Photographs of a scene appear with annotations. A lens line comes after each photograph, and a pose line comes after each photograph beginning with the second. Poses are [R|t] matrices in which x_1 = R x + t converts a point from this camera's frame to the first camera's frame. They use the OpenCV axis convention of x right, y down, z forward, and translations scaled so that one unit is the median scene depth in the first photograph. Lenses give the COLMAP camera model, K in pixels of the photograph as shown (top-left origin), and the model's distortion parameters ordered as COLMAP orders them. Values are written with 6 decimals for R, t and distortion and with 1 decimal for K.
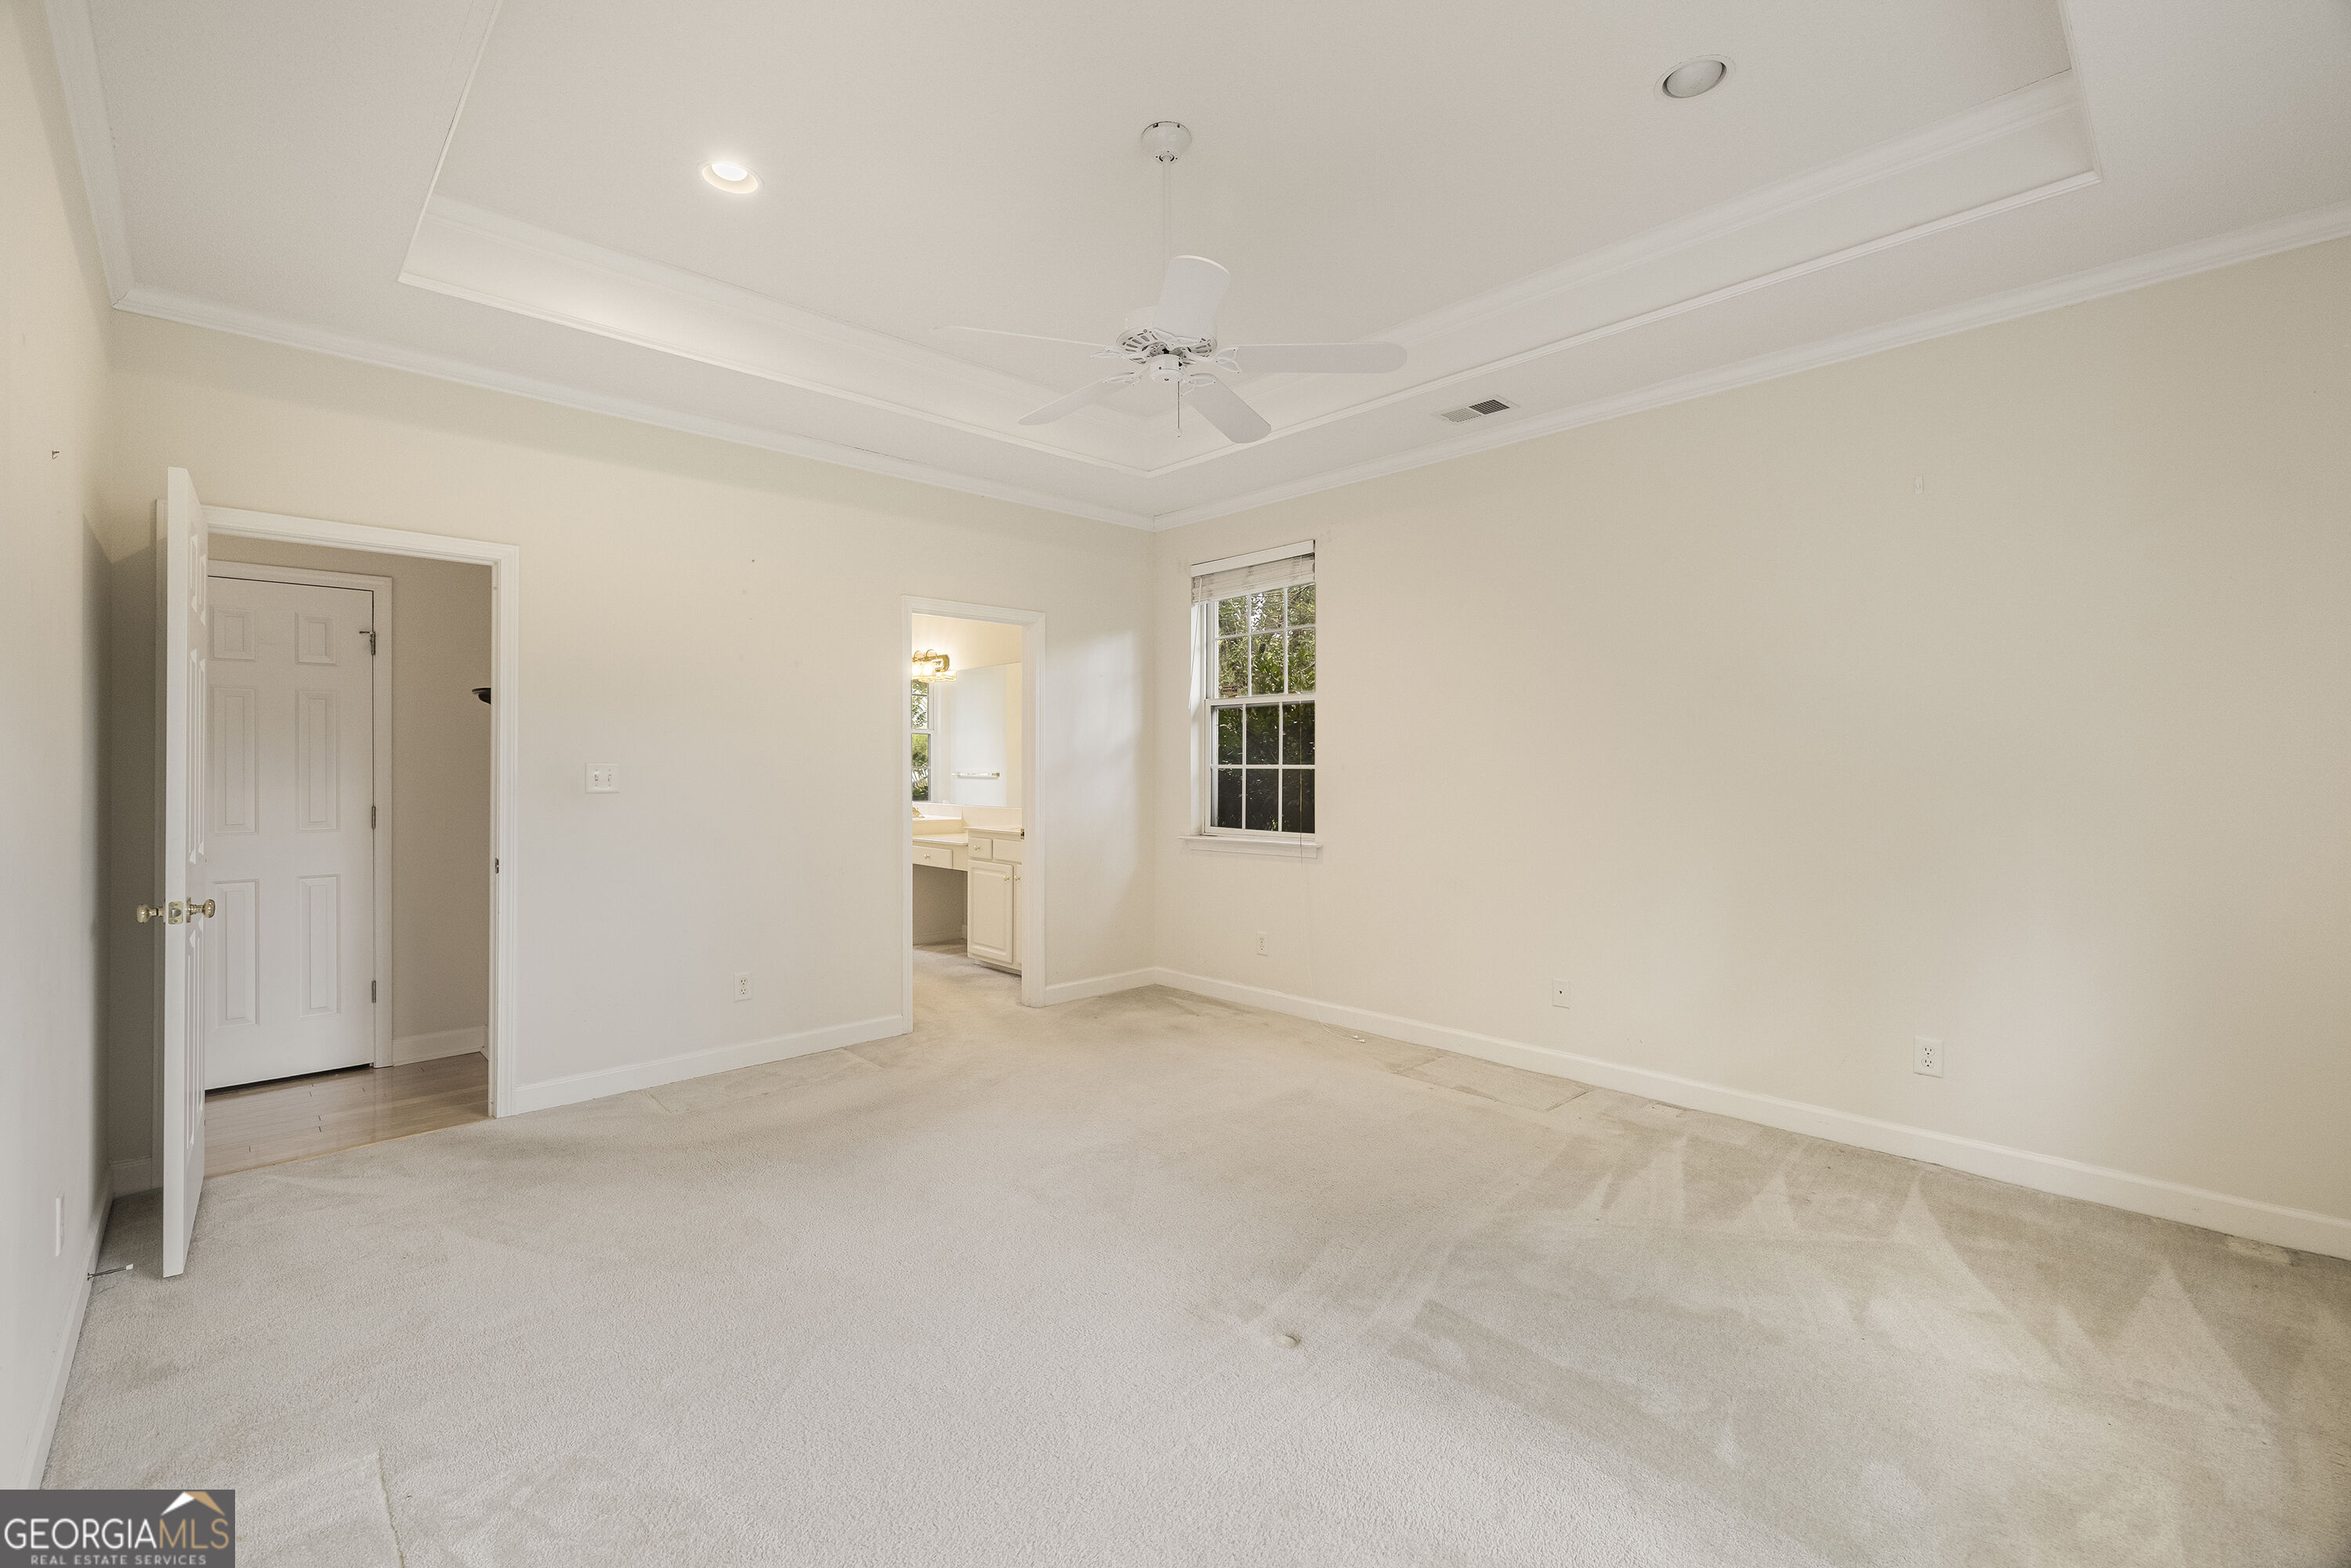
lens RADIAL K [[1025.4, 0, 1175.7], [0, 1025.4, 775.8], [0, 0, 1]] dist [0.010185, -0.001003]
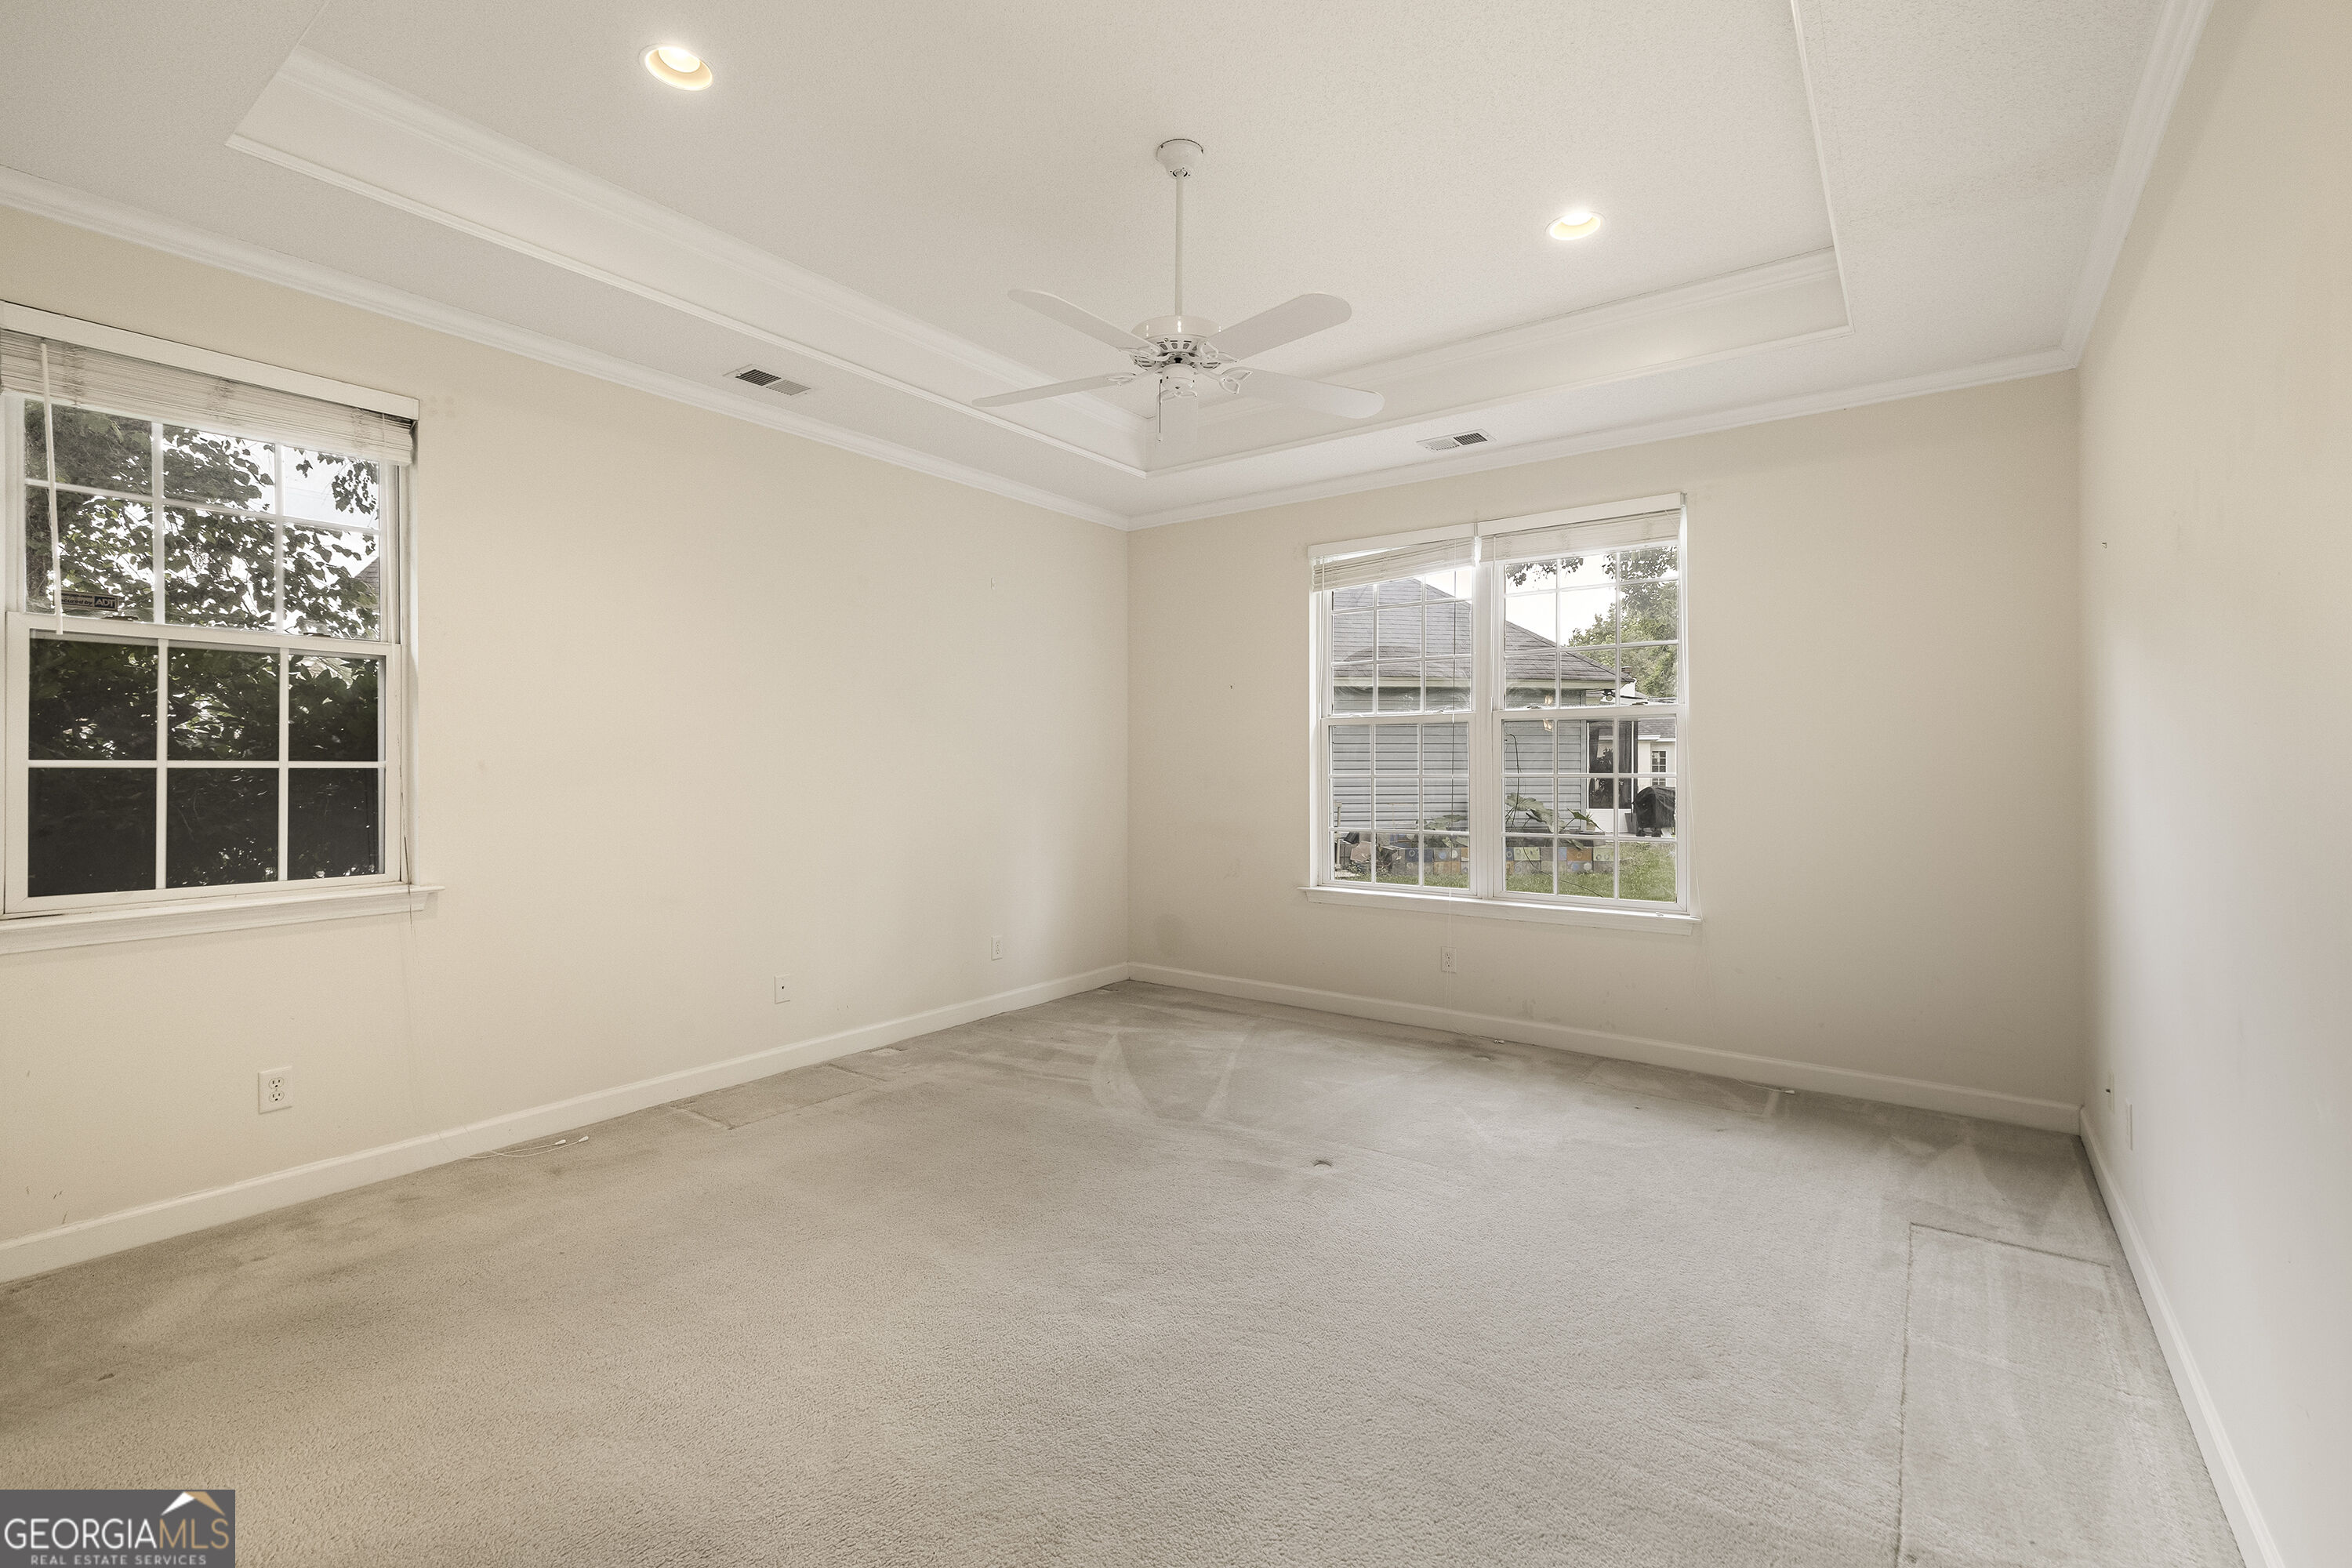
lens RADIAL K [[1025.9, 0, 1176.2], [0, 1025.9, 773.6], [0, 0, 1]] dist [0.010185, -0.001003]
pose [[-0.187567, -0.006005, 0.982234, -0.555315], [0.008569, 0.999933, 0.007750, -0.004197], [-0.982215, 0.009871, -0.187503, 0.647332]]
